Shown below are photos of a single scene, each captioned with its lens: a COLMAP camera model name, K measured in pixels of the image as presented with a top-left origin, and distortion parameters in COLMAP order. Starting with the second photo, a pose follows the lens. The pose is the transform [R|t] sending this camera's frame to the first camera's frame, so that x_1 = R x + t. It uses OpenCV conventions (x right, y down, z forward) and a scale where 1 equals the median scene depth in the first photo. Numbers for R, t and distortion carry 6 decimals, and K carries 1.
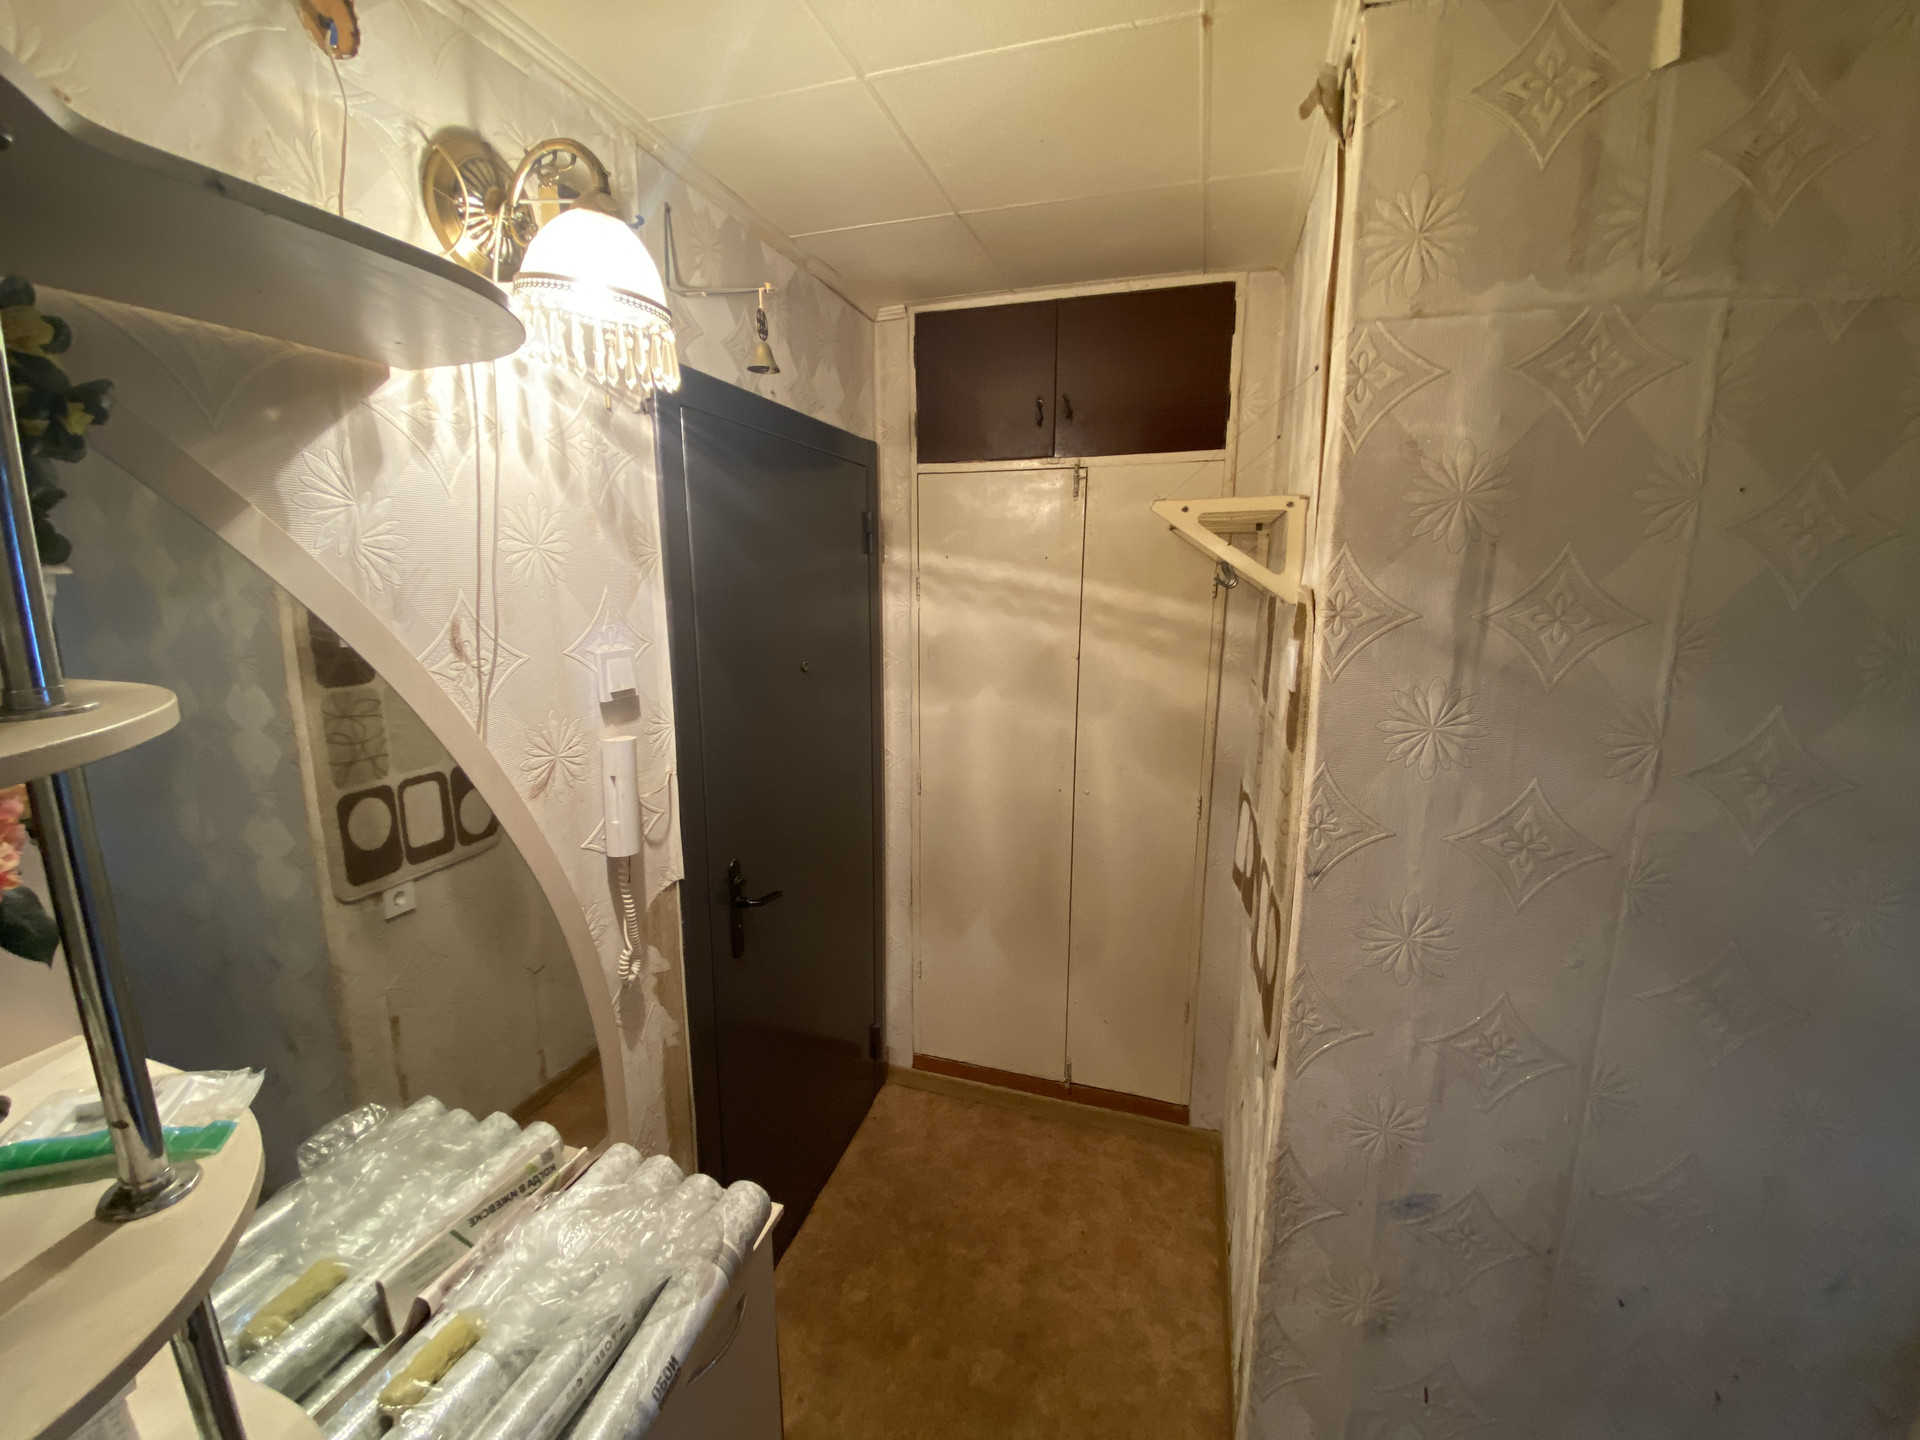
lens RADIAL K [[816.6, 0, 953.2], [0, 816.6, 725.9], [0, 0, 1]] dist [0.023650, -0.002875]
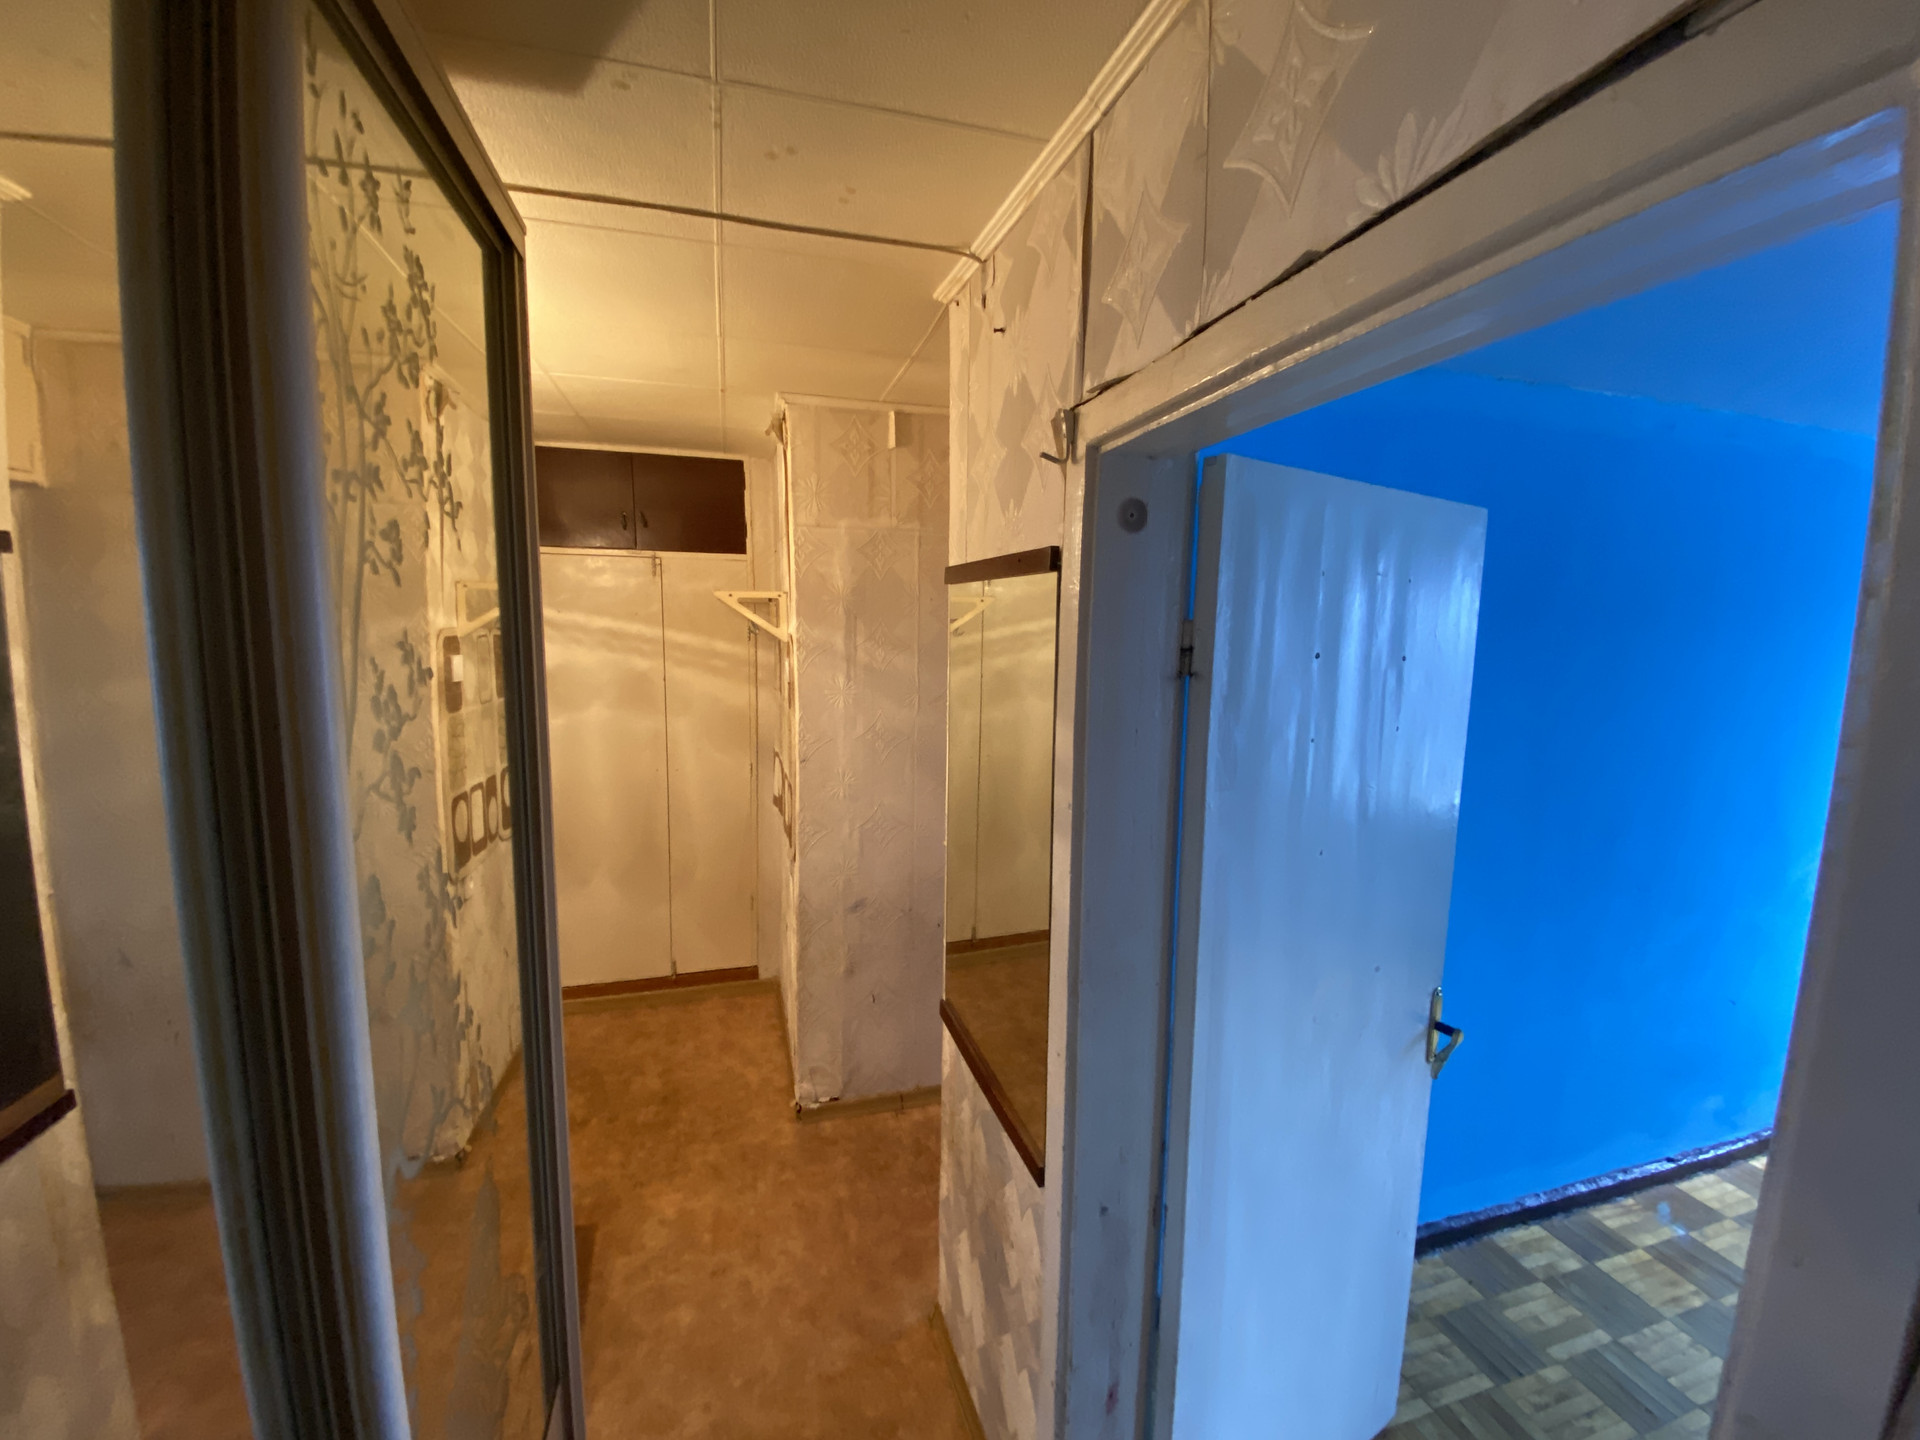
lens RADIAL K [[816.6, 0, 971.7], [0, 816.6, 728.1], [0, 0, 1]] dist [0.023650, -0.002875]
pose [[0.839825, -0.062466, 0.539251, -0.232794], [0.091177, 0.995477, -0.026684, 0.121264], [-0.535145, 0.071577, 0.841722, -0.709235]]
